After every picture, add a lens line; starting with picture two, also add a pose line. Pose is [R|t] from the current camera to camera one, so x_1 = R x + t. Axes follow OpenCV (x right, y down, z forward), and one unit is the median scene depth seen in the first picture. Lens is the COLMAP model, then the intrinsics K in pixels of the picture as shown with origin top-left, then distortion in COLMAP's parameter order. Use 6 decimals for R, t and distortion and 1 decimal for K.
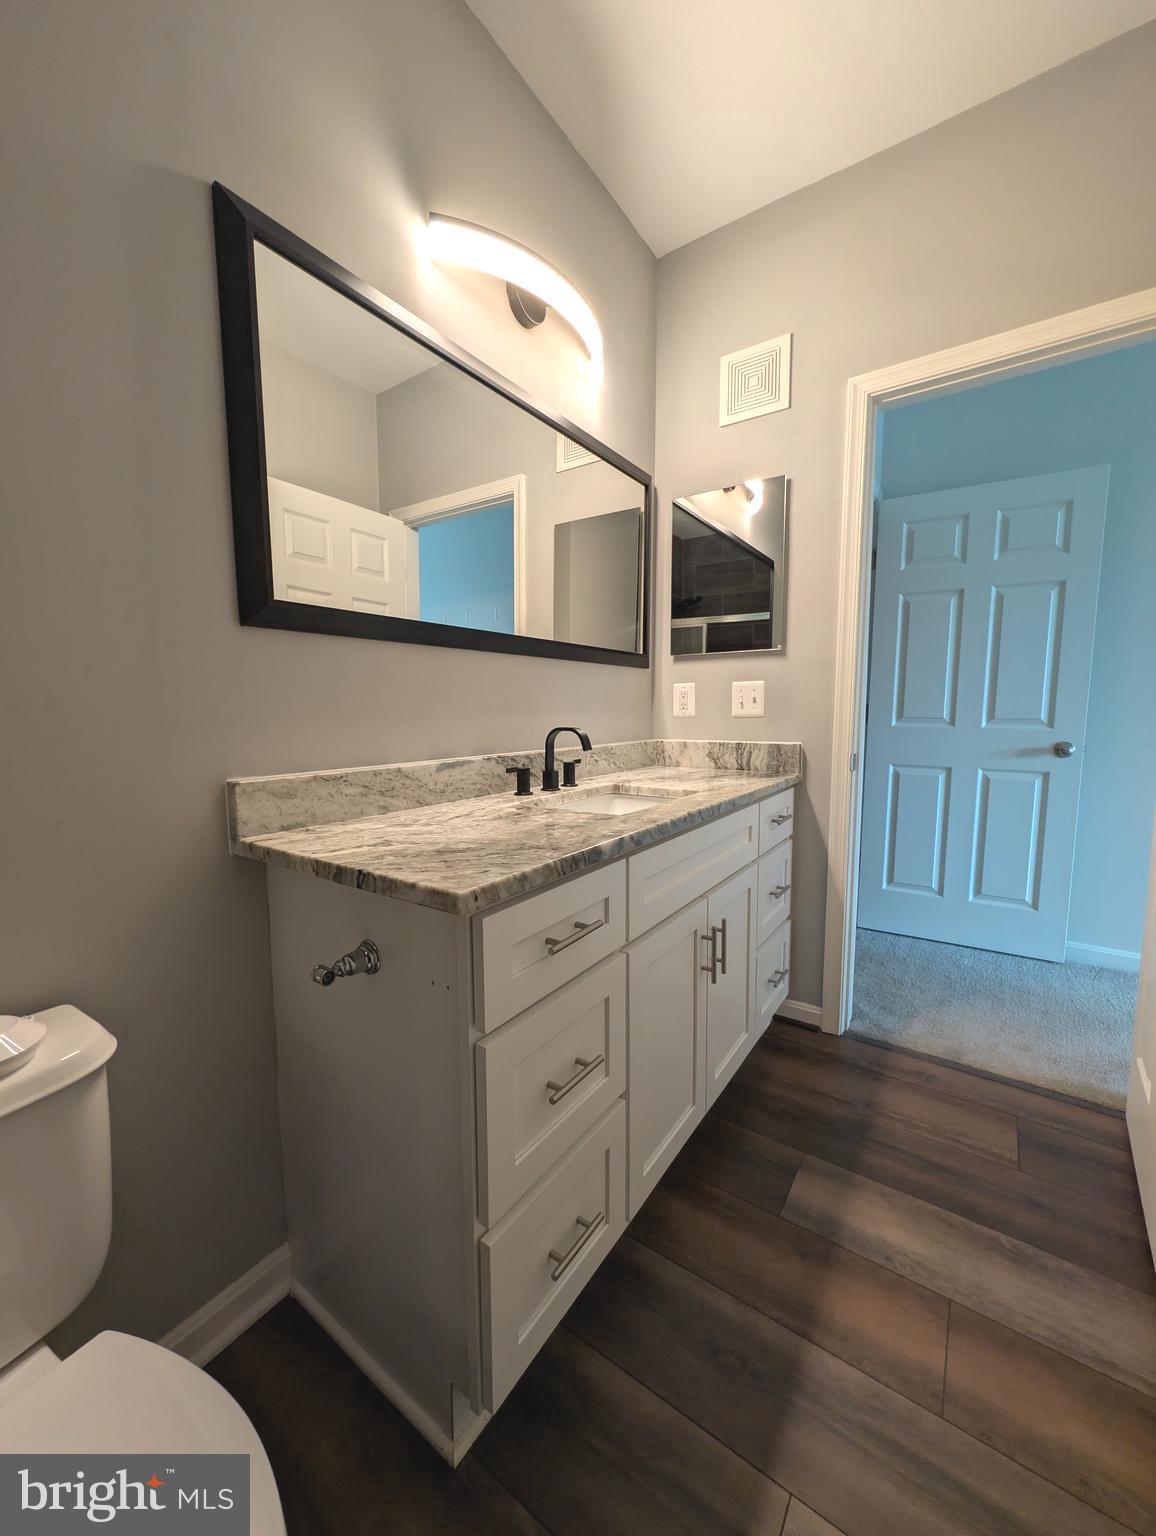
lens RADIAL K [[584.2, 0, 572.2], [0, 584.2, 766.9], [0, 0, 1]] dist [-0.000144, -0.000065]
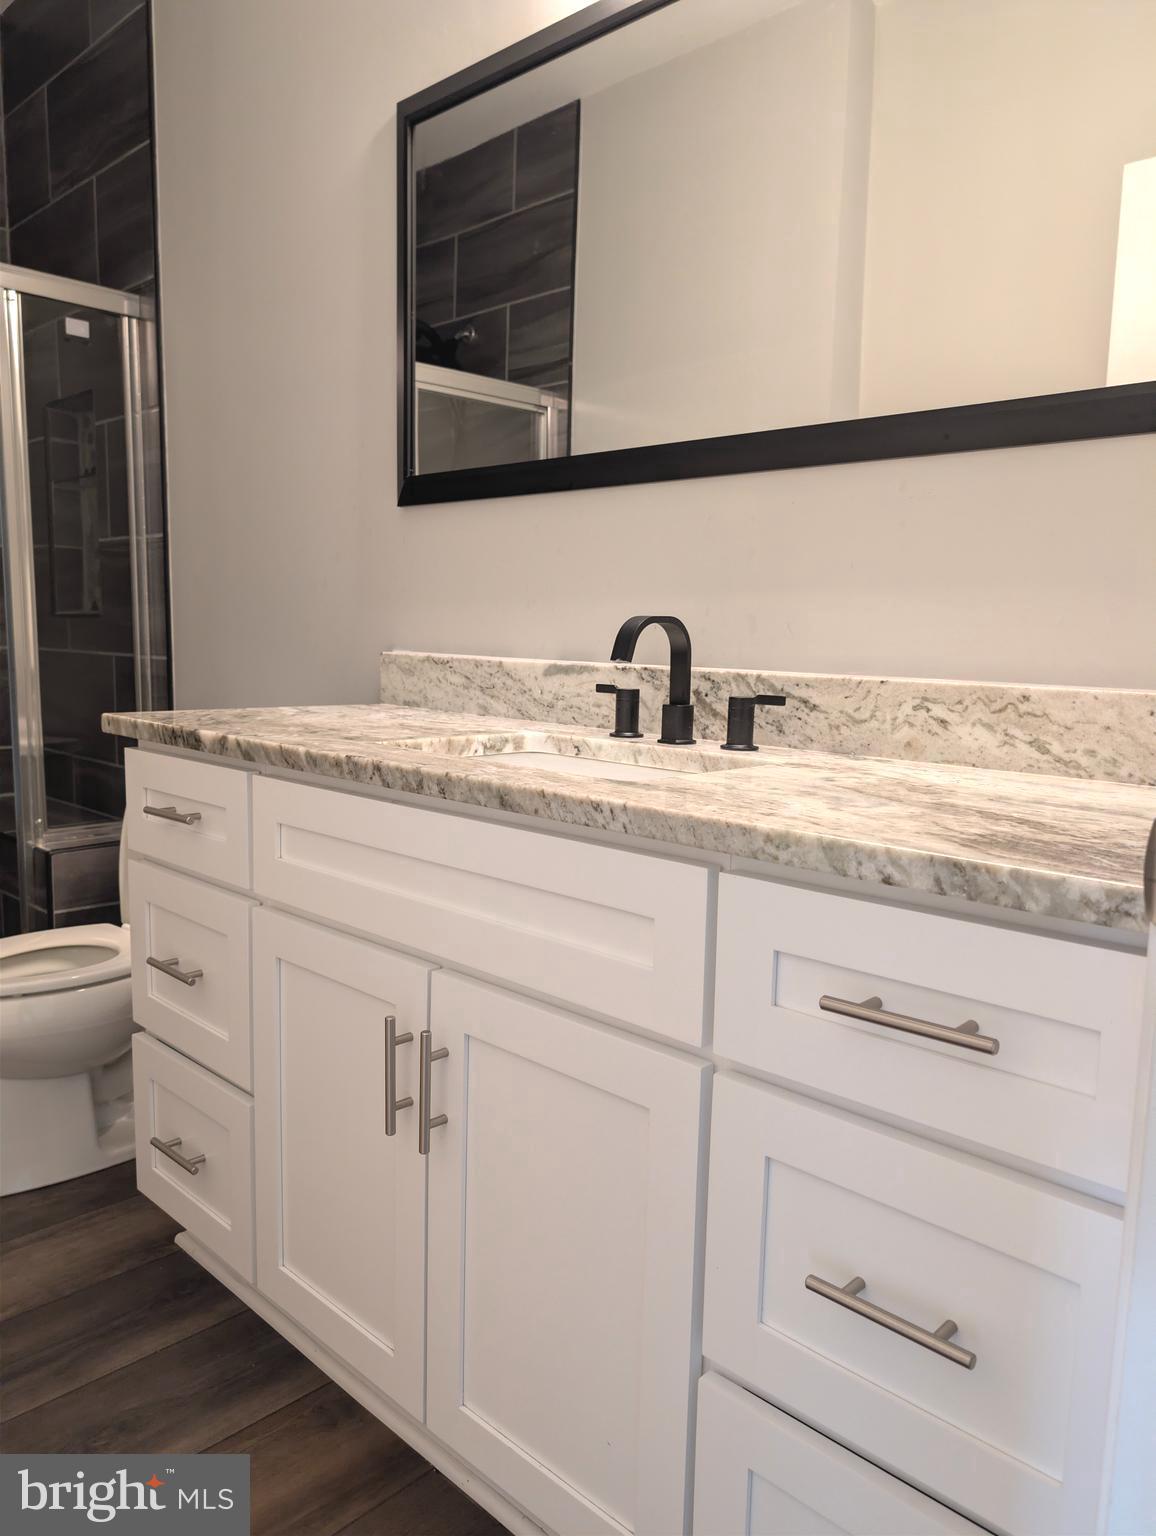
lens RADIAL K [[1117.7, 0, 567.0], [0, 1117.7, 768.7], [0, 0, 1]] dist [0.008399, 0.004829]
pose [[-0.152329, 0.136779, -0.978819, 1.126869], [-0.110291, 0.981839, 0.154365, -0.094186], [0.982157, 0.131469, -0.134477, 1.258250]]
